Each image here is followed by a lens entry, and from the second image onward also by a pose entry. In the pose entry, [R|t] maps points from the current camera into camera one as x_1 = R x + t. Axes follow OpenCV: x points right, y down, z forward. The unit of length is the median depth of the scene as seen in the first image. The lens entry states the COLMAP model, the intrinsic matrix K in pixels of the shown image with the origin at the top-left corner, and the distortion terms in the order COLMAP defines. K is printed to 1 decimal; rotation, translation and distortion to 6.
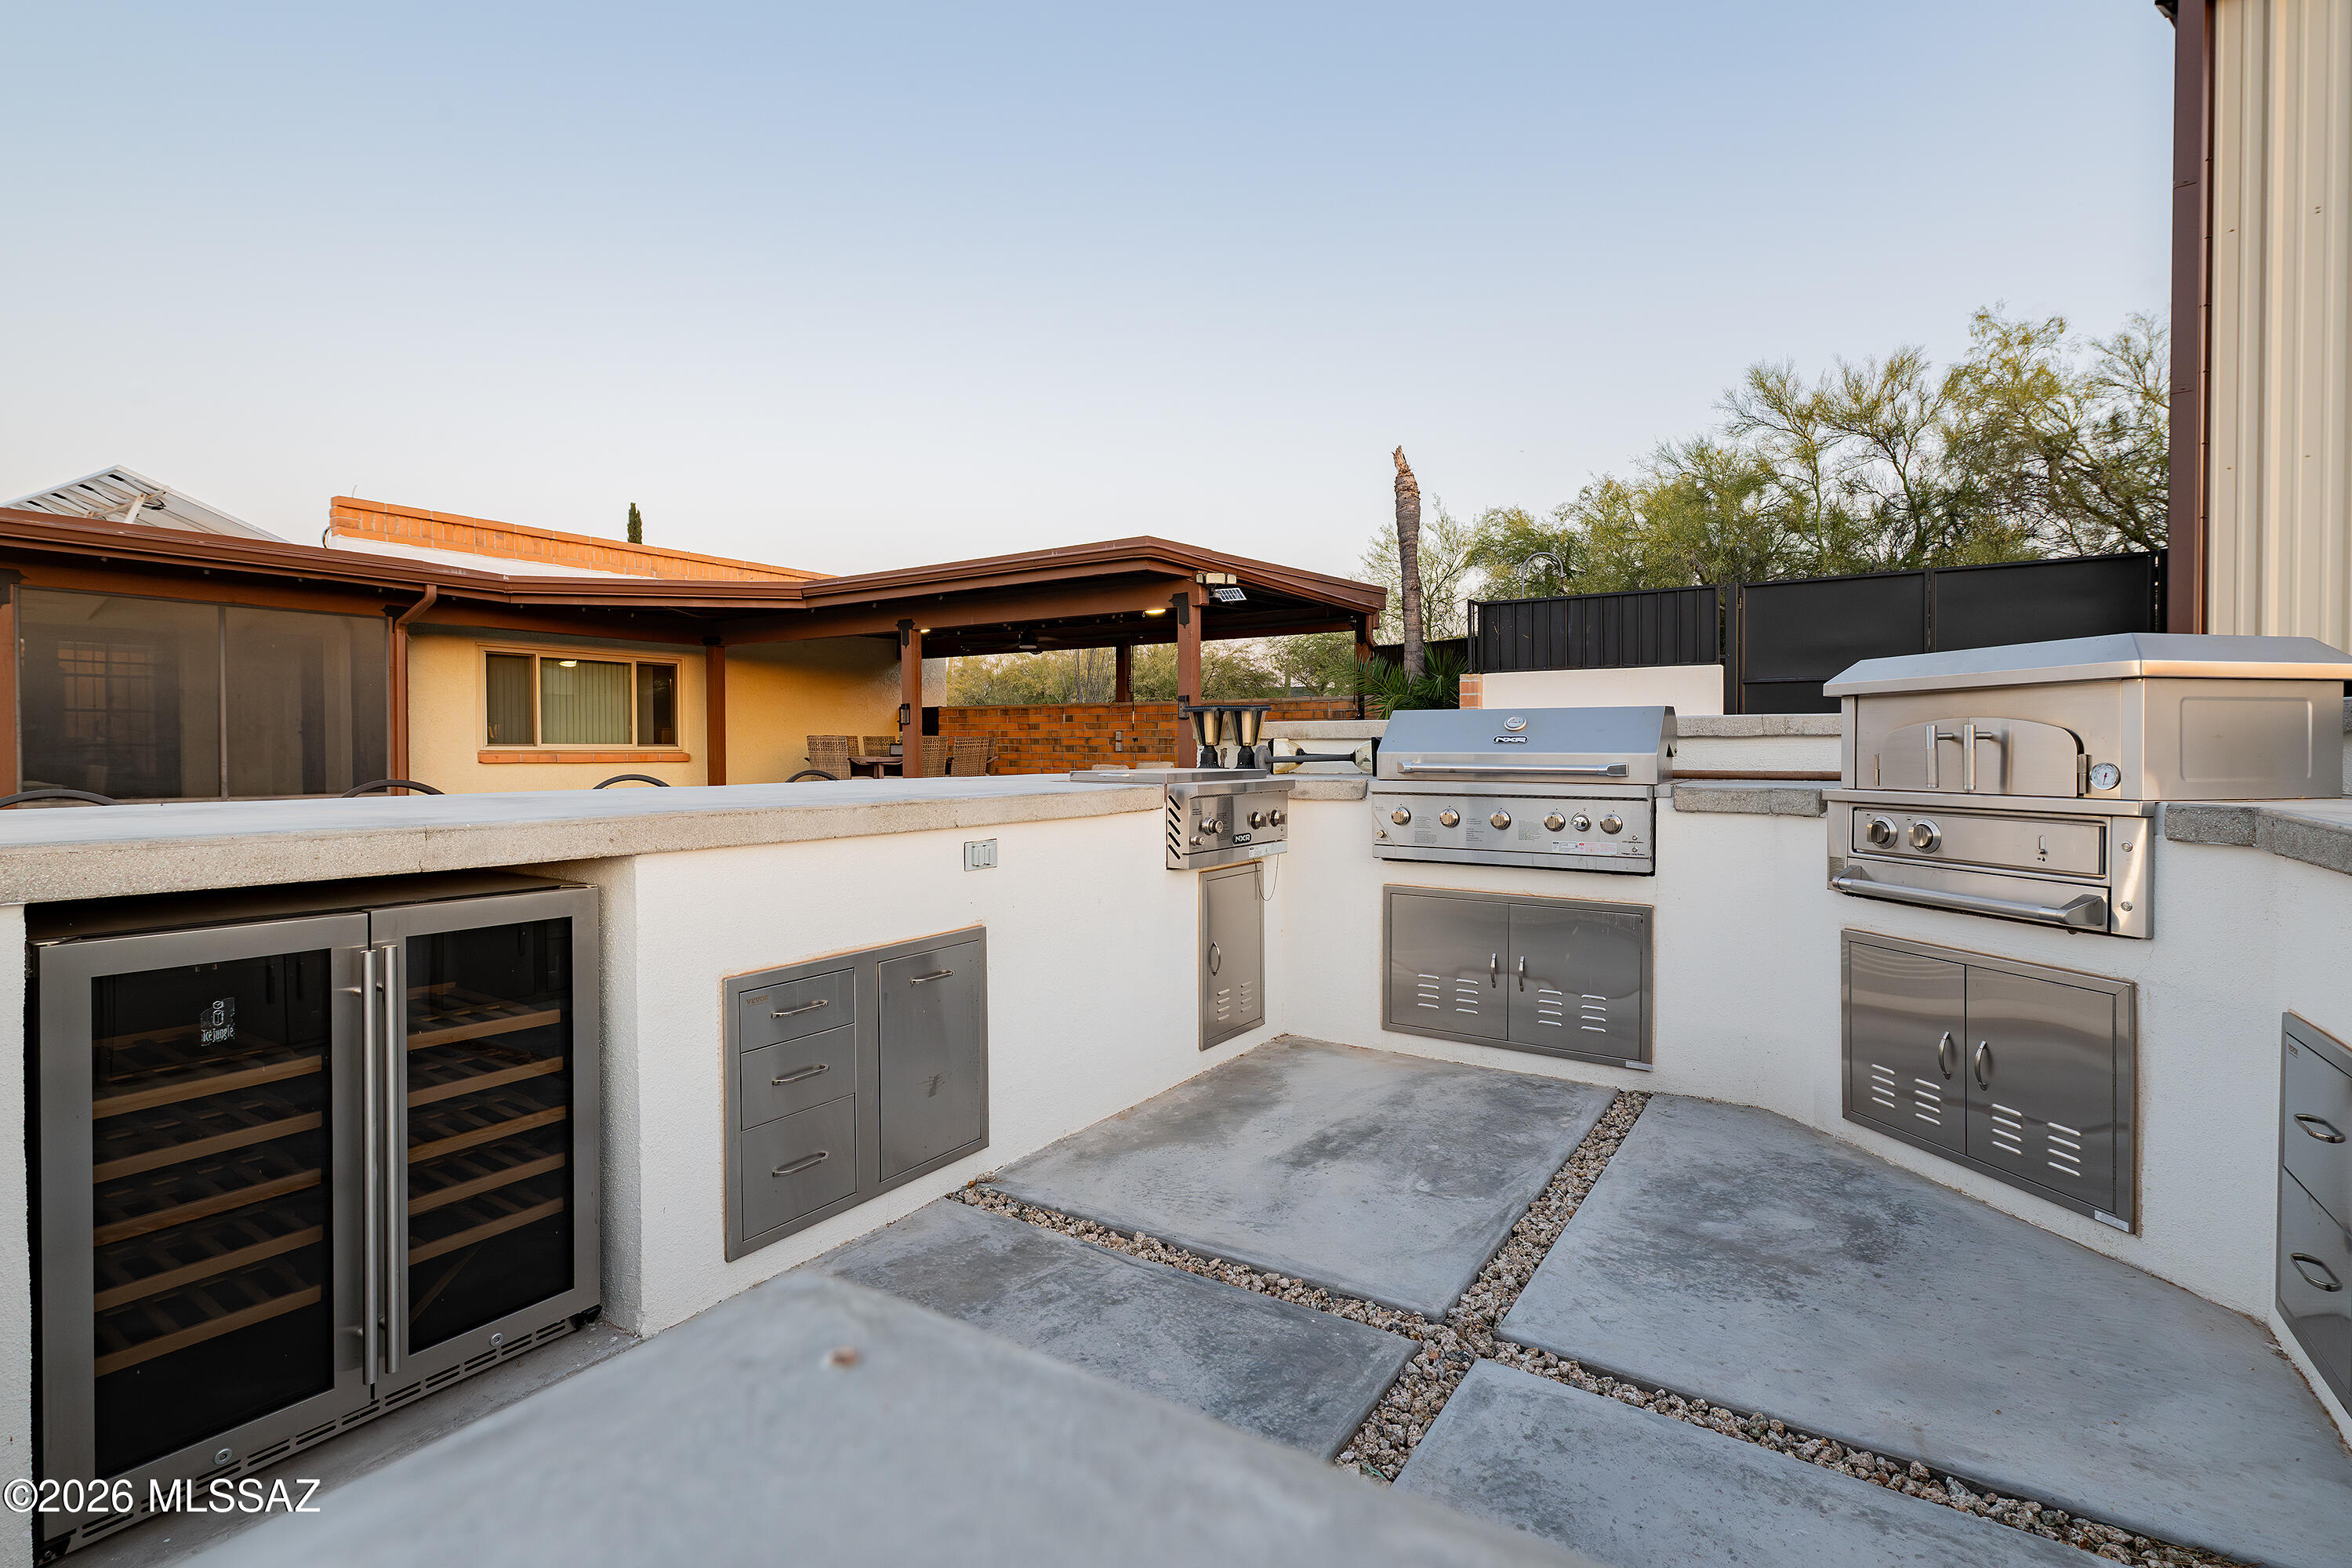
lens RADIAL K [[996.3, 0, 1173.6], [0, 996.3, 765.0], [0, 0, 1]] dist [0.003684, 0.000464]
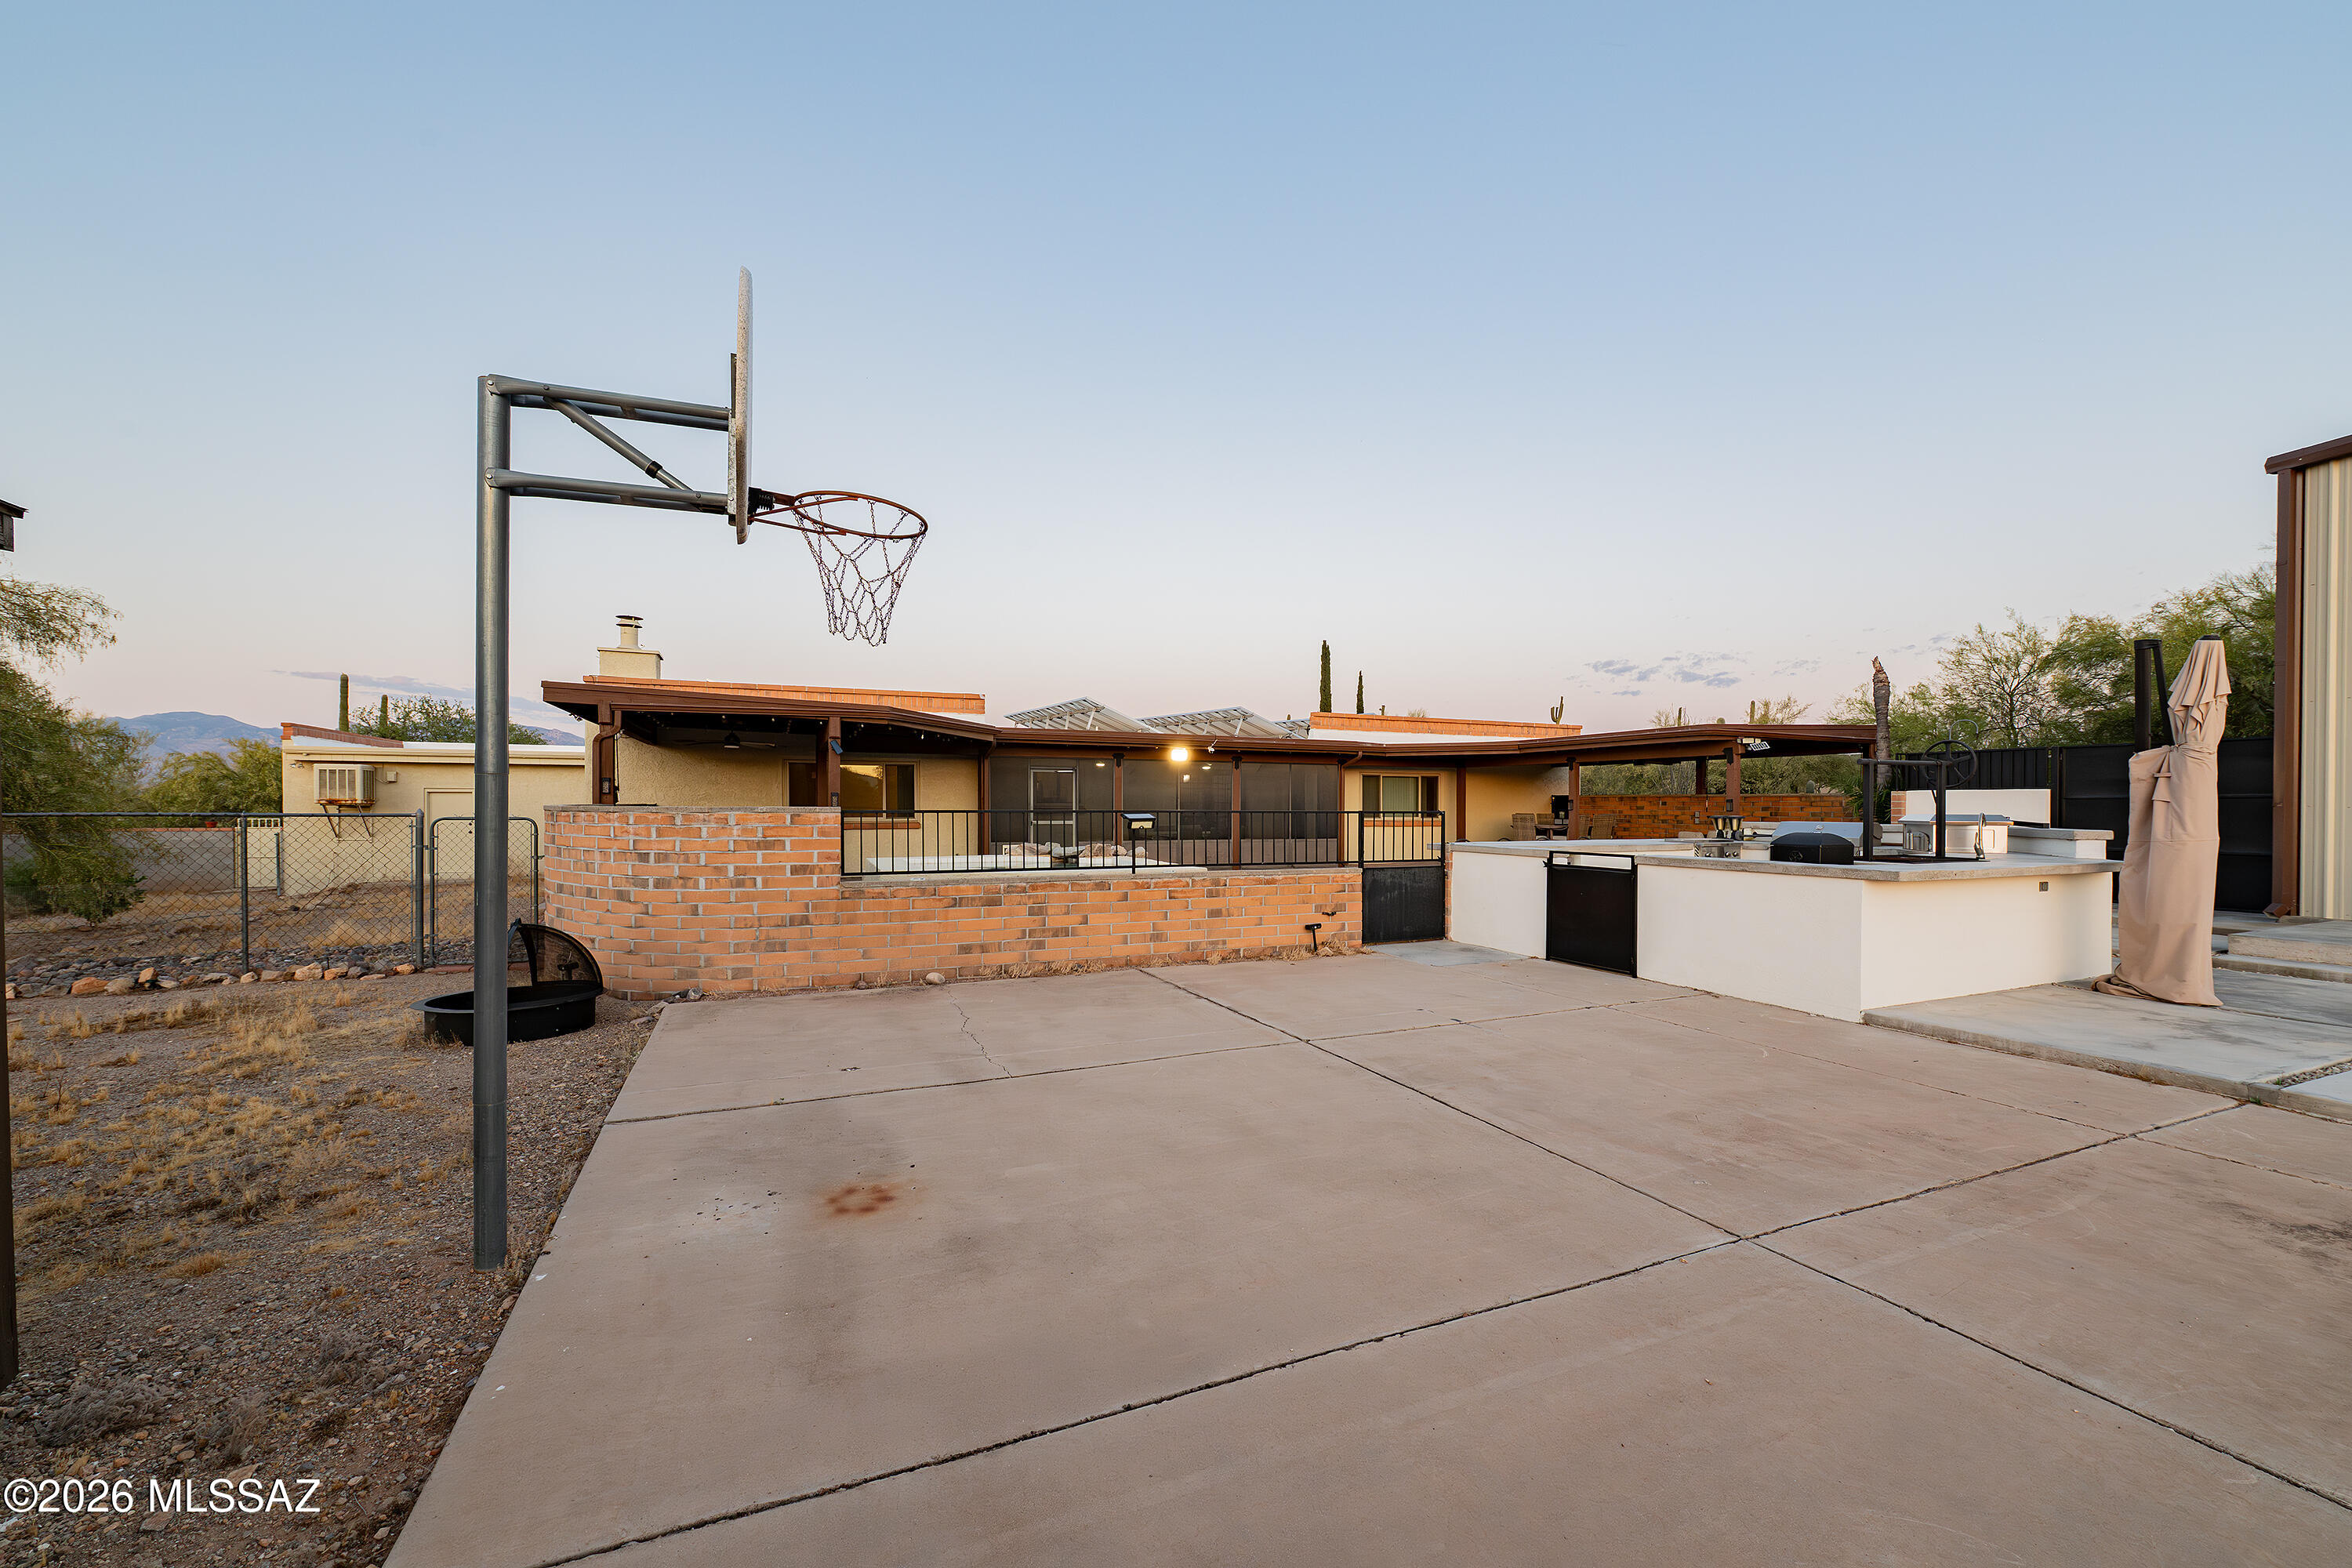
lens RADIAL K [[940.9, 0, 1161.2], [0, 940.9, 813.6], [0, 0, 1]] dist [0.003372, -0.000048]
pose [[0.828452, 0.008128, -0.560000, 0.096002], [-0.011855, 0.999925, -0.003026, -0.017525], [0.559934, 0.009146, 0.828487, -0.921332]]
